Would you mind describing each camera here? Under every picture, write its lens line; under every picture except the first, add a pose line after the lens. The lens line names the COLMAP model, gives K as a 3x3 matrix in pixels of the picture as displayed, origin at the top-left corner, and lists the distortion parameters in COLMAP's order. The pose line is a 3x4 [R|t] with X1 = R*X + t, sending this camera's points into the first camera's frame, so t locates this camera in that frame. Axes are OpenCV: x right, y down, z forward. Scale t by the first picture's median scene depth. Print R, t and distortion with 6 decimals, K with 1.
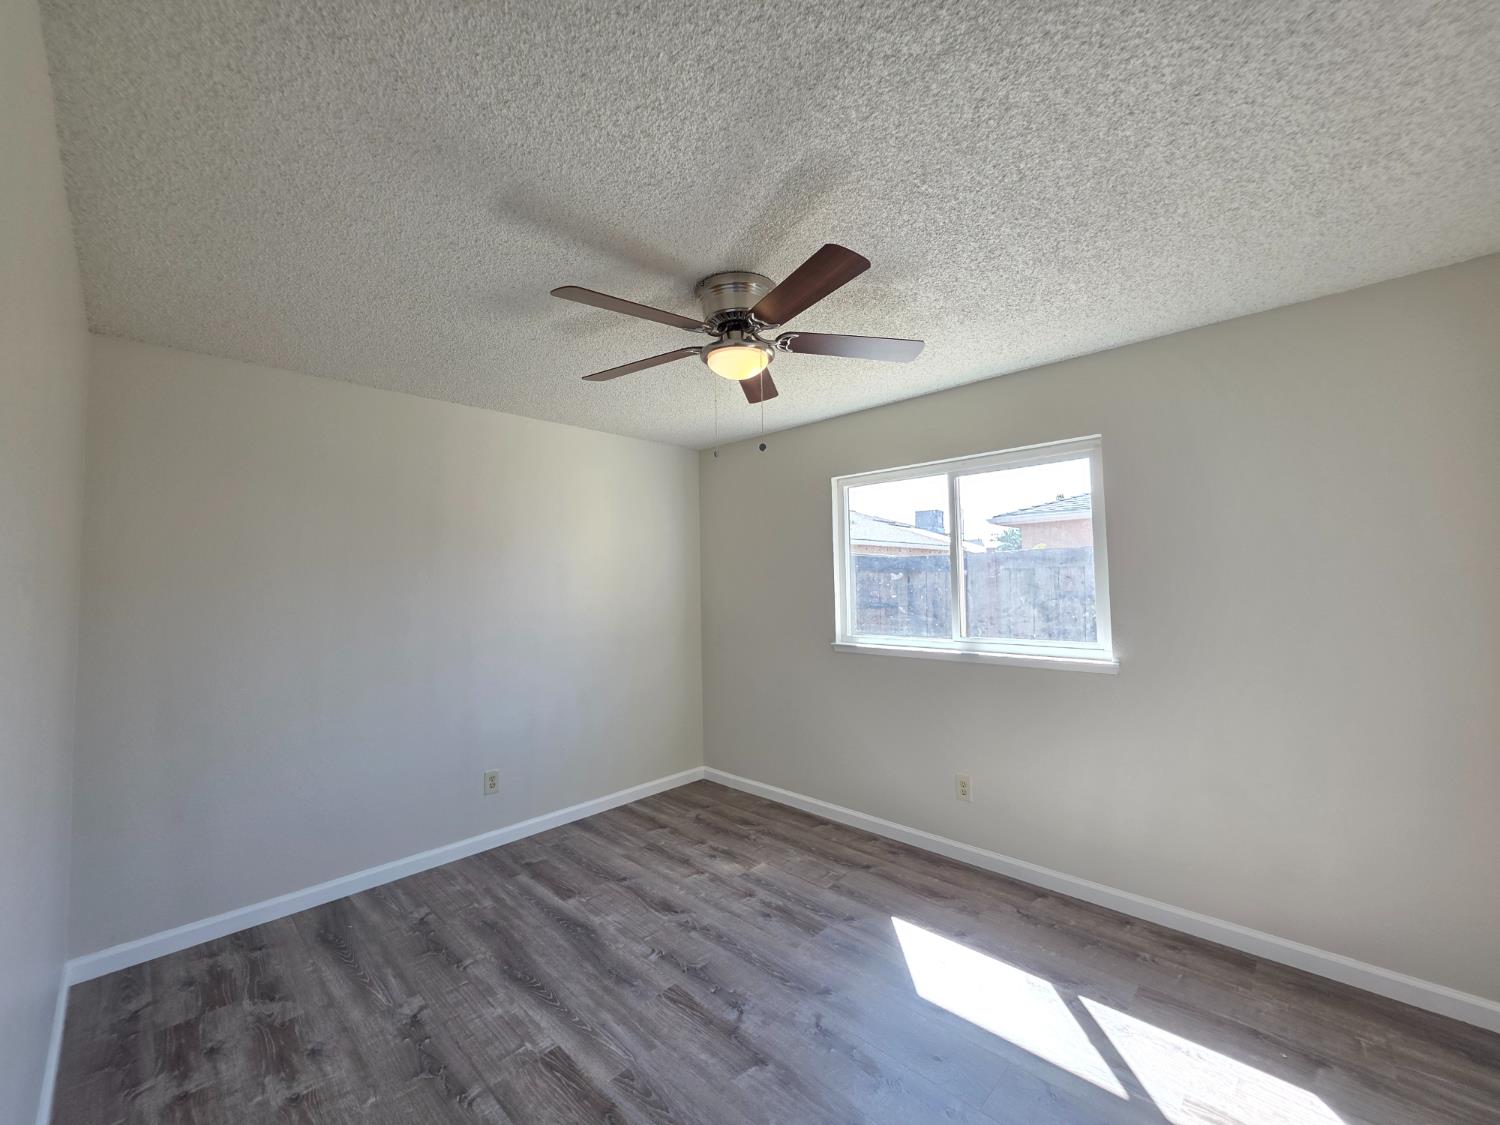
lens RADIAL K [[592.9, 0, 745.8], [0, 592.9, 562.5], [0, 0, 1]] dist [-0.001925, 0.000384]
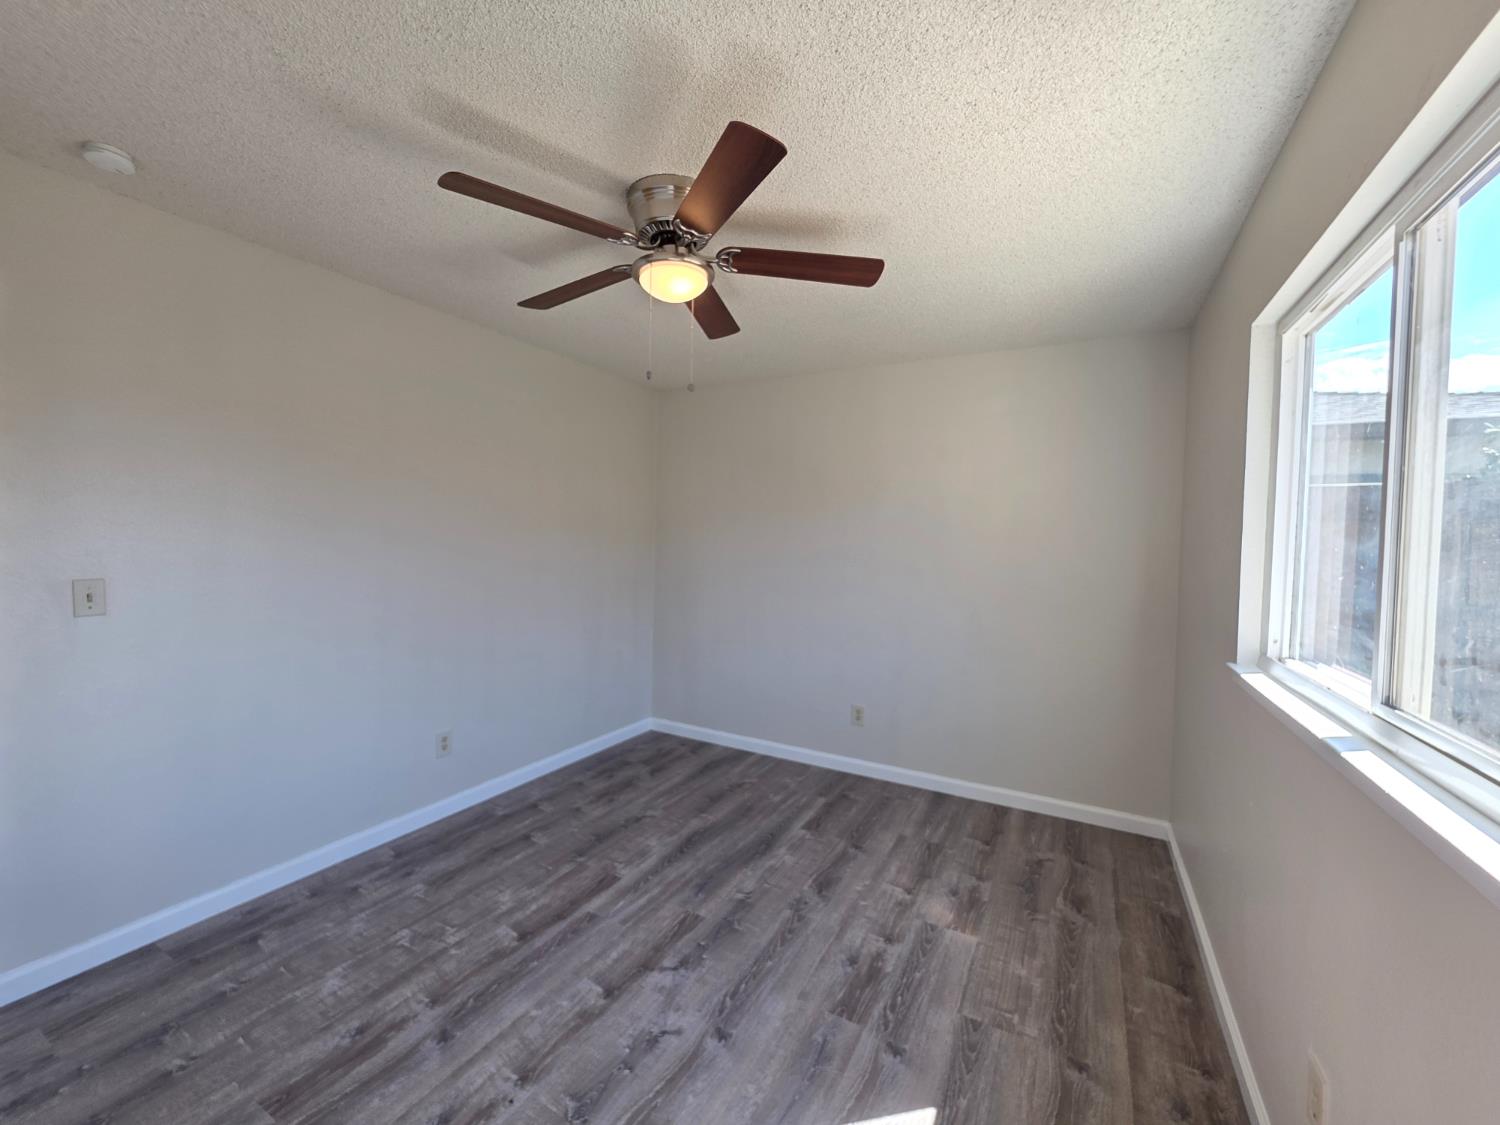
lens RADIAL K [[592.9, 0, 742.6], [0, 592.9, 563.9], [0, 0, 1]] dist [-0.001925, 0.000384]
pose [[0.280784, 0.066543, -0.957461, 0.688679], [0.003751, 0.997510, 0.070426, 0.020535], [0.959764, -0.023365, 0.279835, 0.642219]]
